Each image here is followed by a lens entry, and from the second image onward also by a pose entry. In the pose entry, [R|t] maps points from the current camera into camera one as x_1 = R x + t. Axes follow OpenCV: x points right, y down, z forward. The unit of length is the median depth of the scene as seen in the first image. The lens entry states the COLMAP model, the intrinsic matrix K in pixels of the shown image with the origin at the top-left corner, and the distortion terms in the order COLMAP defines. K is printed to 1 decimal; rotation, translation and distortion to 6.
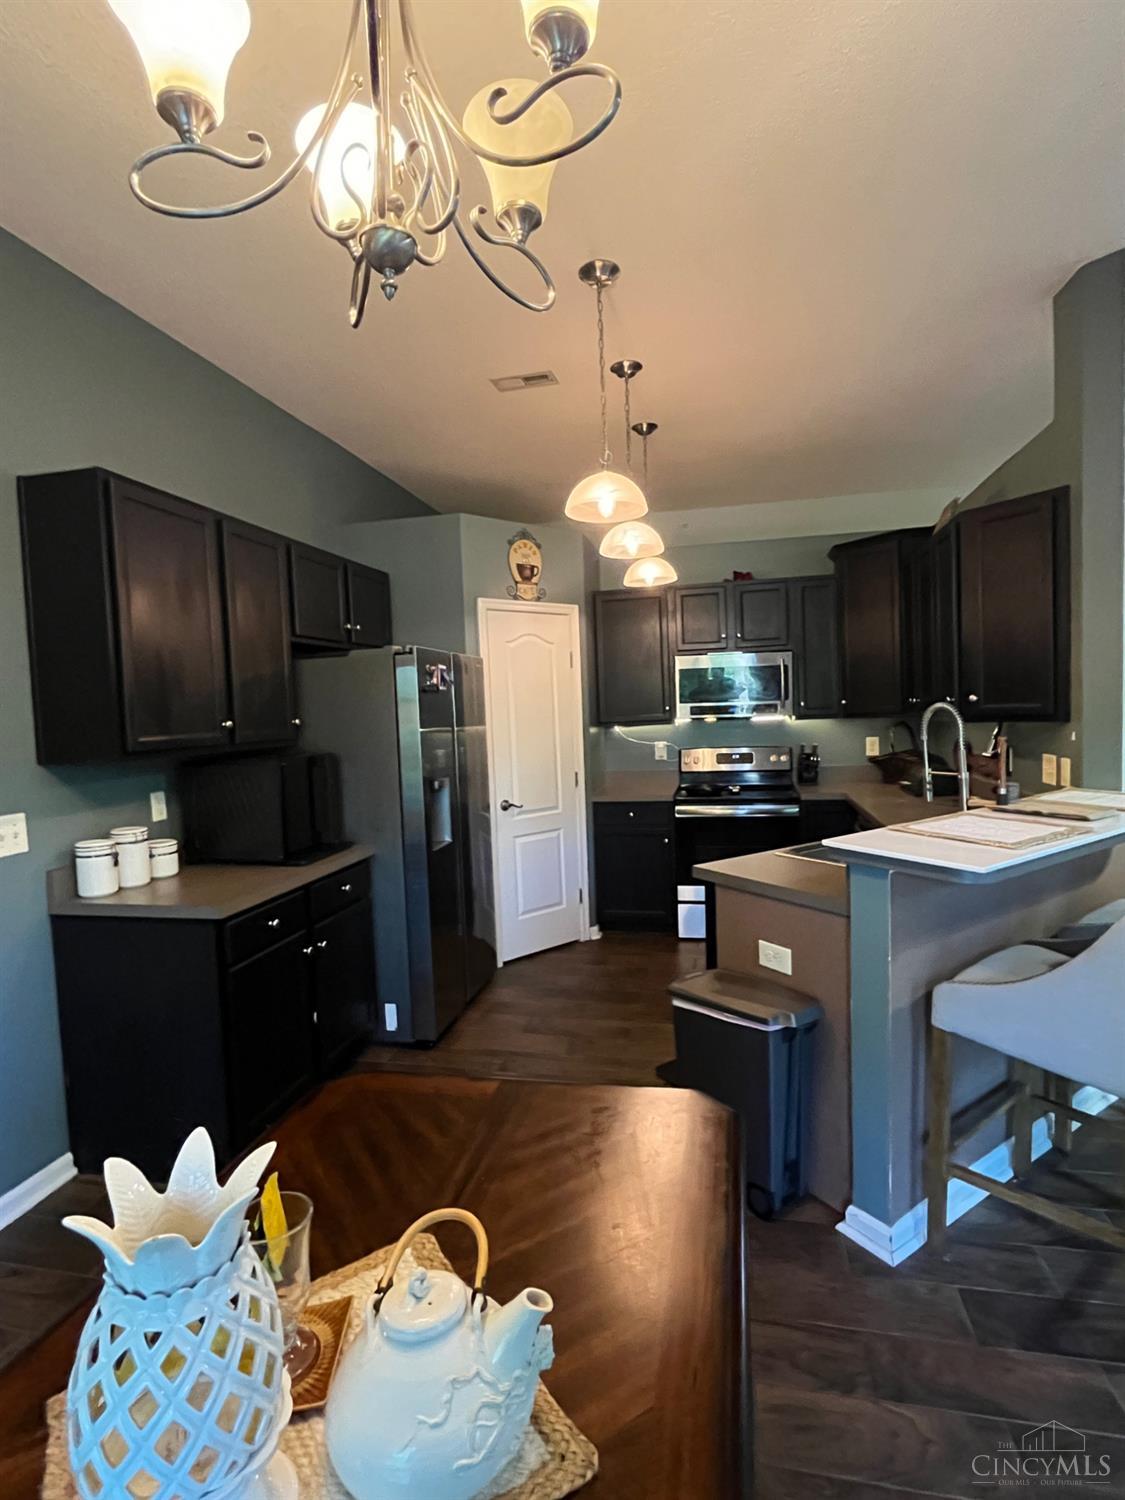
lens RADIAL K [[751.9, 0, 564.6], [0, 751.9, 752.0], [0, 0, 1]] dist [0.000514, 0.000529]
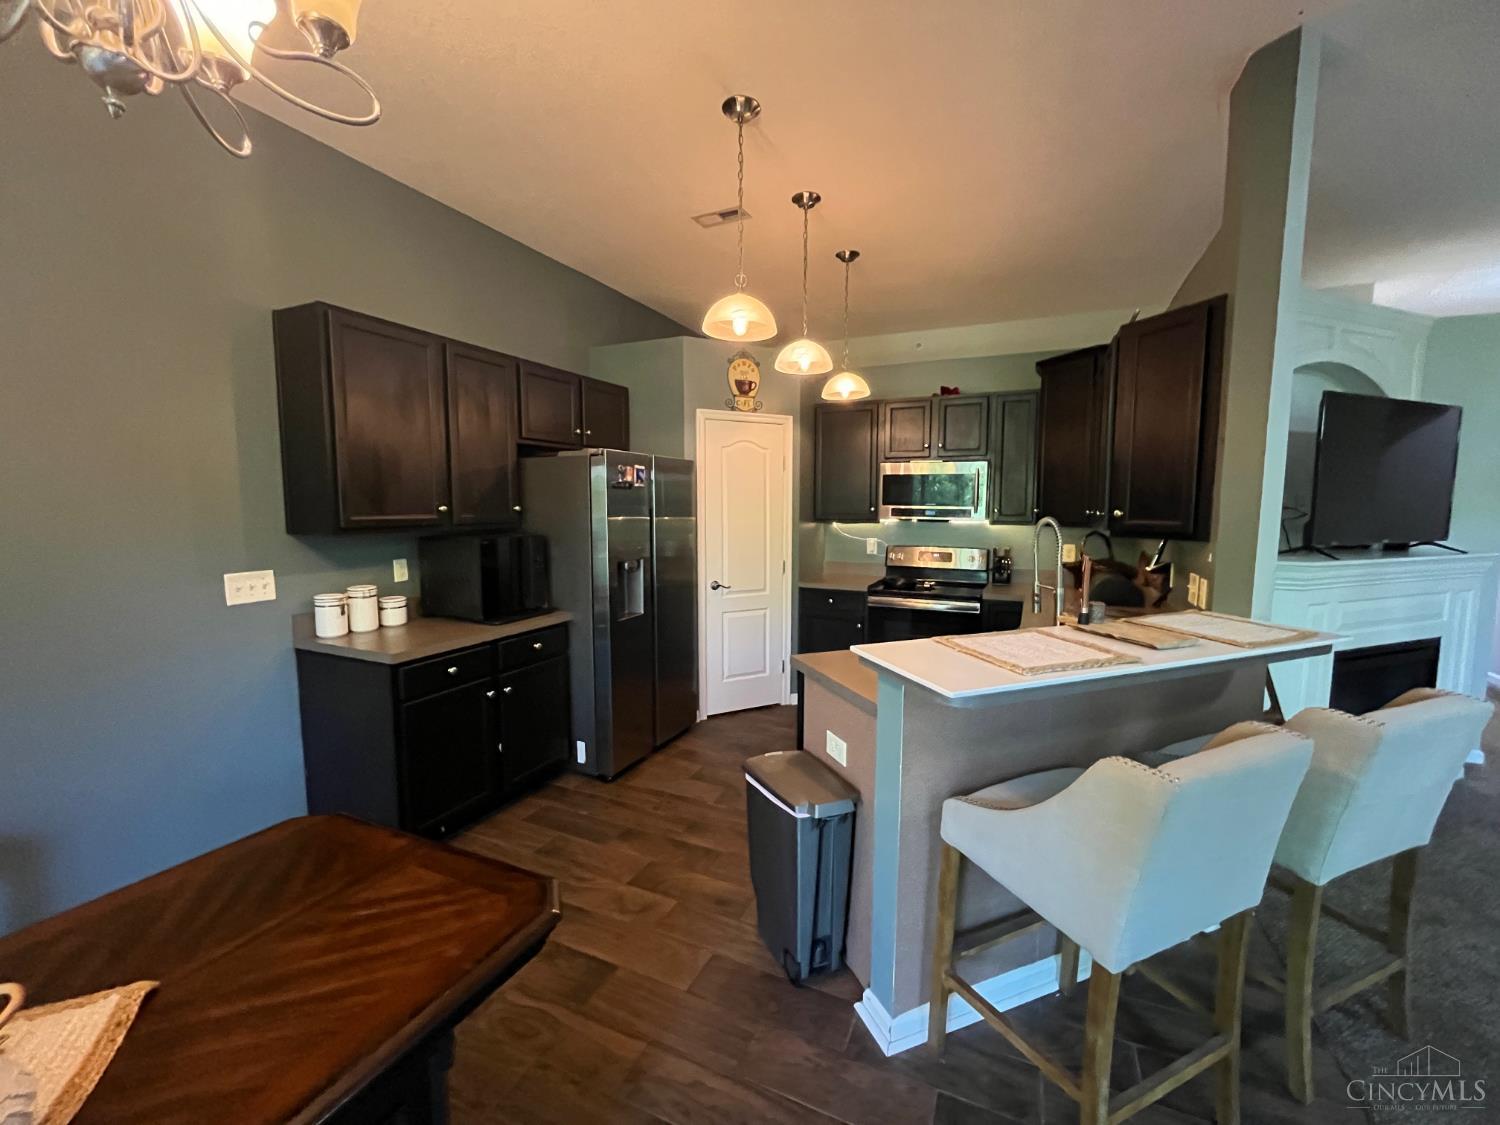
lens RADIAL K [[612.2, 0, 753.8], [0, 612.2, 562.2], [0, 0, 1]] dist [-0.001545, -0.000278]
pose [[0.976600, 0.059997, -0.206527, 0.232895], [-0.051332, 0.997572, 0.047065, -0.019000], [0.208849, -0.035362, 0.977308, 0.092593]]
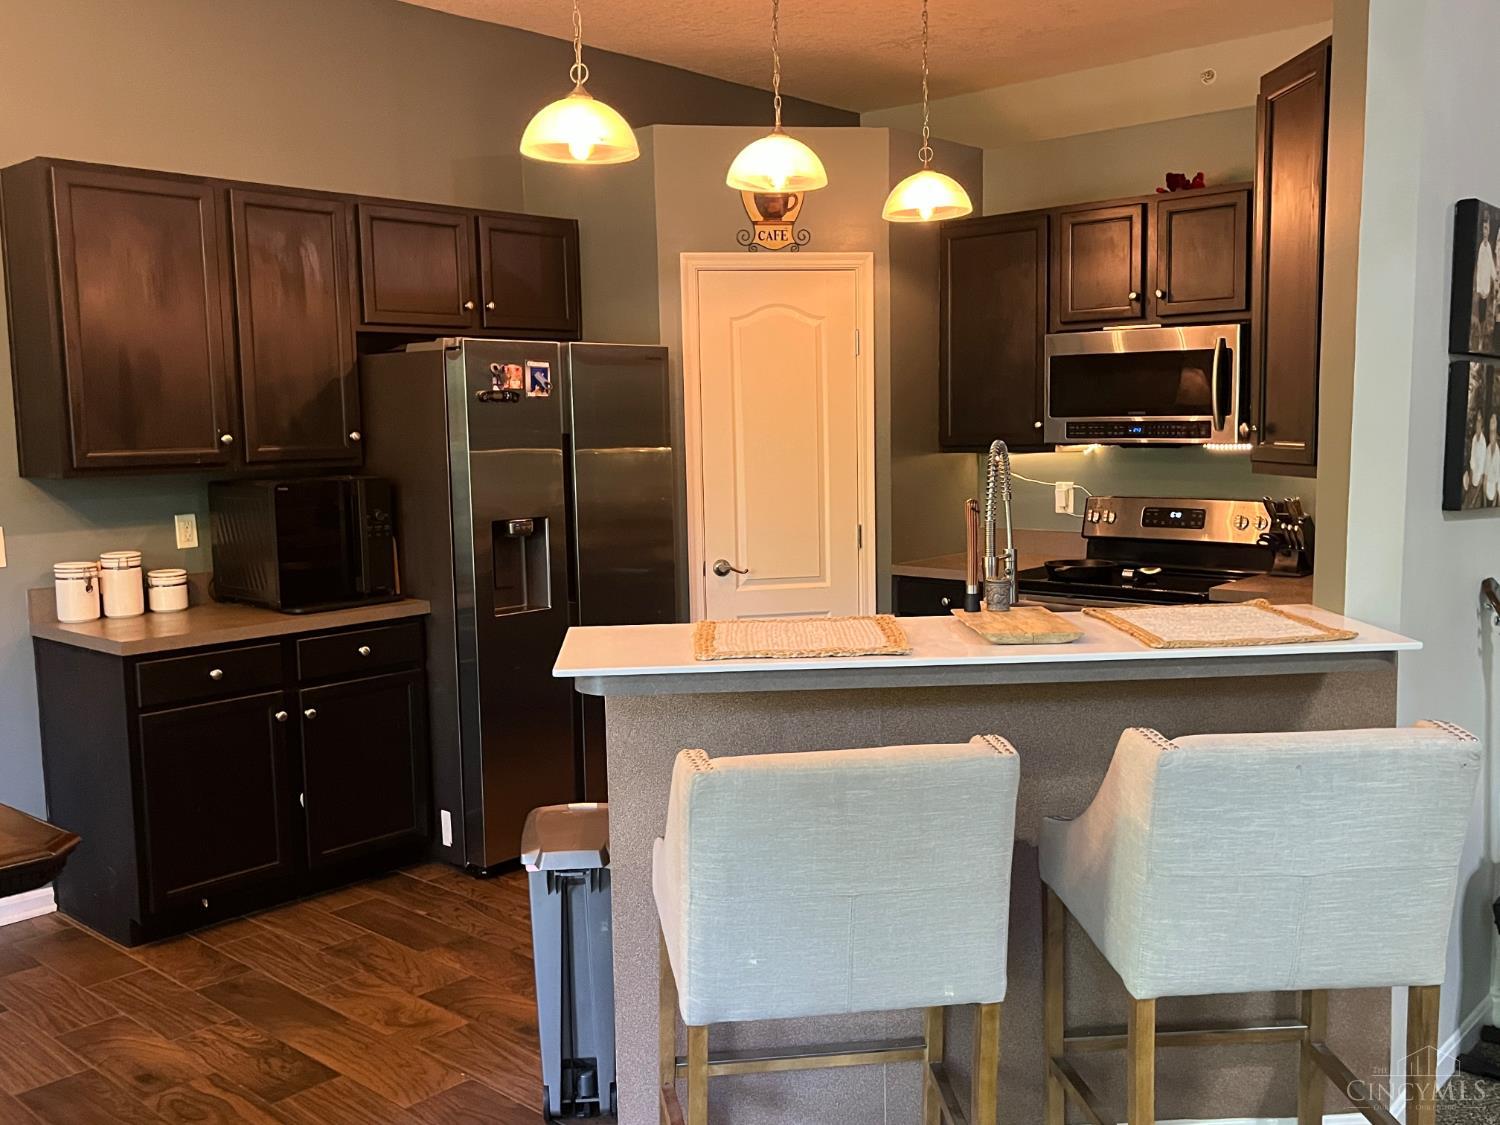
lens RADIAL K [[1395.4, 0, 759.0], [0, 1395.4, 573.0], [0, 0, 1]] dist [0.038443, 0.003187]
pose [[0.867125, 0.076874, -0.492122, 0.724284], [-0.042018, 0.995786, 0.081514, -0.034277], [0.496314, -0.050005, 0.866702, -0.060627]]
